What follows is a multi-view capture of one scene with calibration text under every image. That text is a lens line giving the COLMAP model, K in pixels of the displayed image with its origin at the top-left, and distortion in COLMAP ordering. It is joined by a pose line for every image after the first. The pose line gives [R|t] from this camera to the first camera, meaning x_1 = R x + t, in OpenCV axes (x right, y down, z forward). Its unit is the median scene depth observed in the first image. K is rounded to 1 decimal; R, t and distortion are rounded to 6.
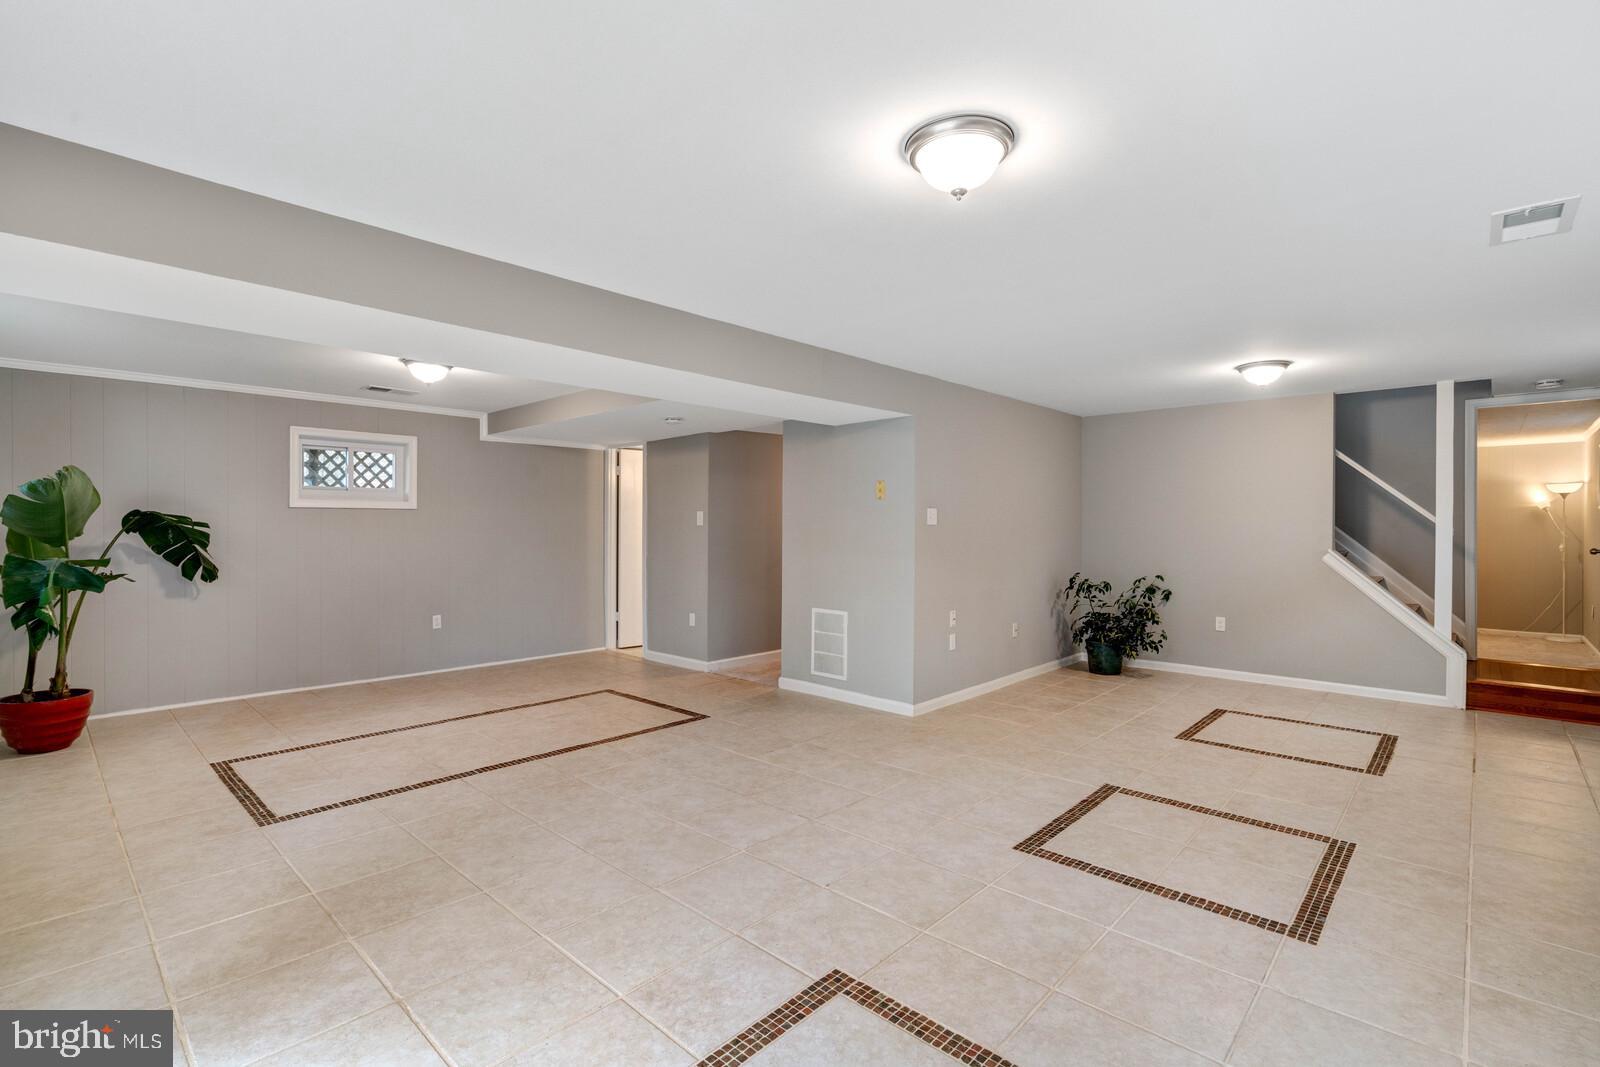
lens RADIAL K [[730.6, 0, 793.2], [0, 730.6, 529.8], [0, 0, 1]] dist [-0.005225, 0.000584]
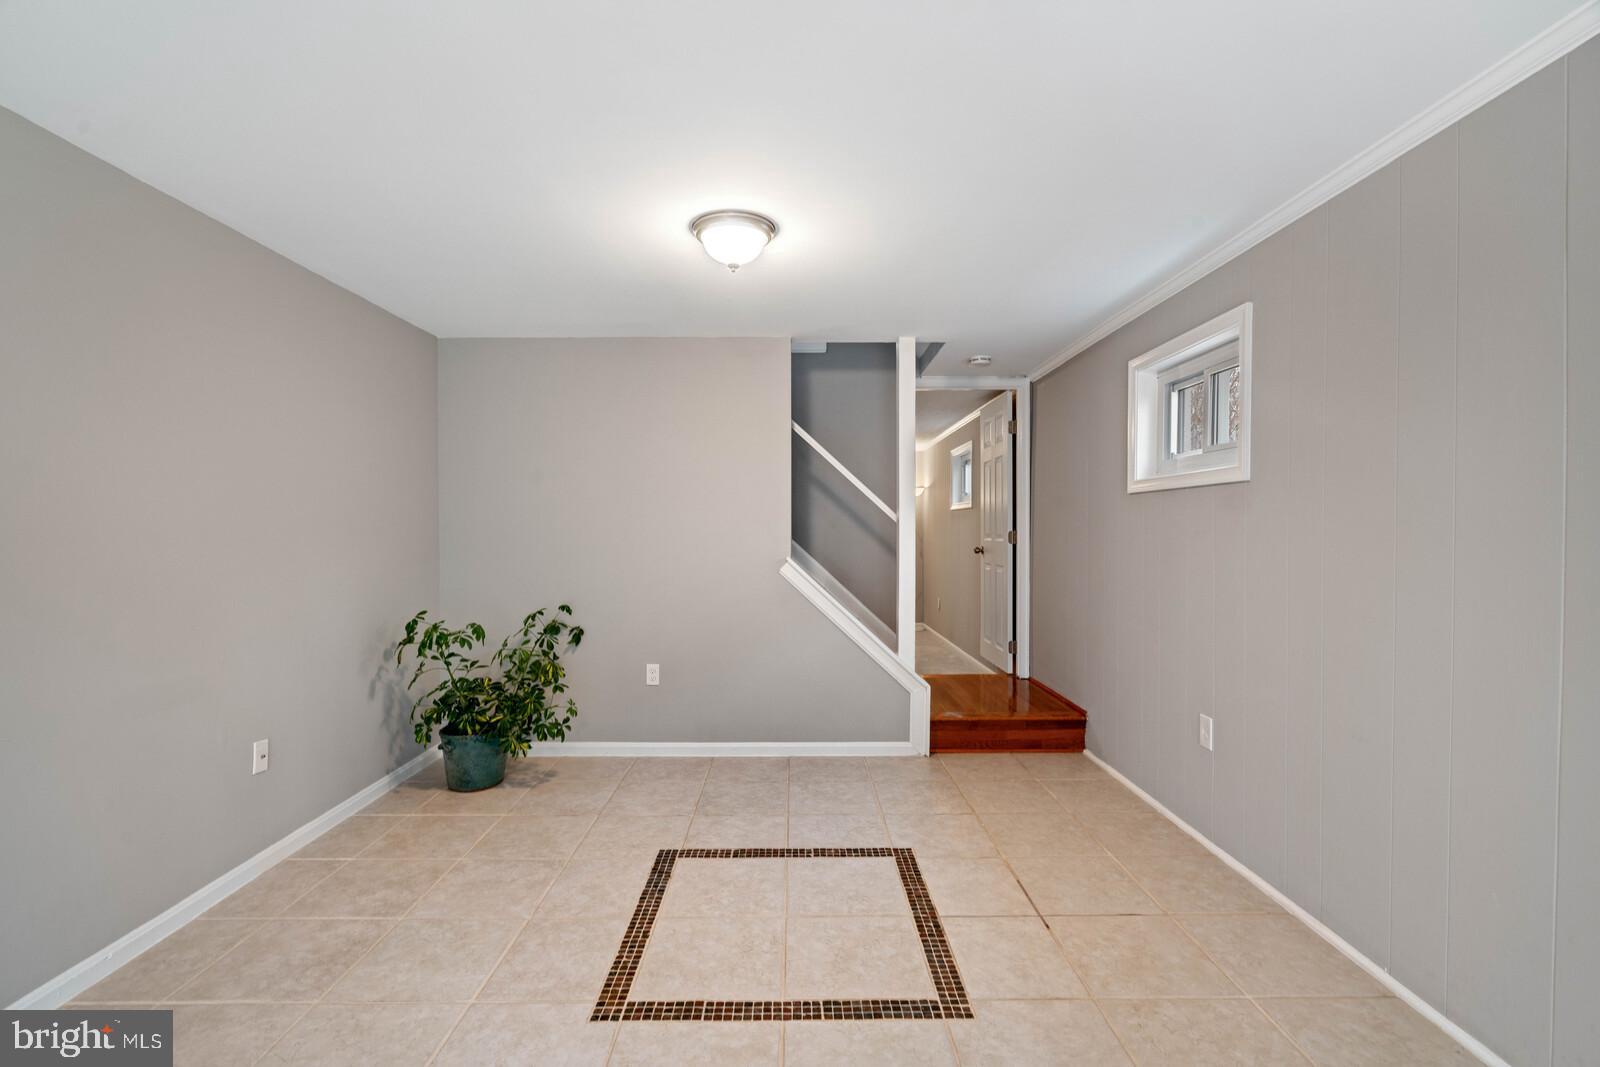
lens RADIAL K [[722.2, 0, 791.2], [0, 722.2, 529.1], [0, 0, 1]] dist [0.000143, 0.000358]
pose [[0.725056, -0.002393, 0.688686, 0.252922], [0.007471, 0.999962, -0.004391, 0.002665], [-0.688649, 0.008328, 0.725047, 0.488660]]
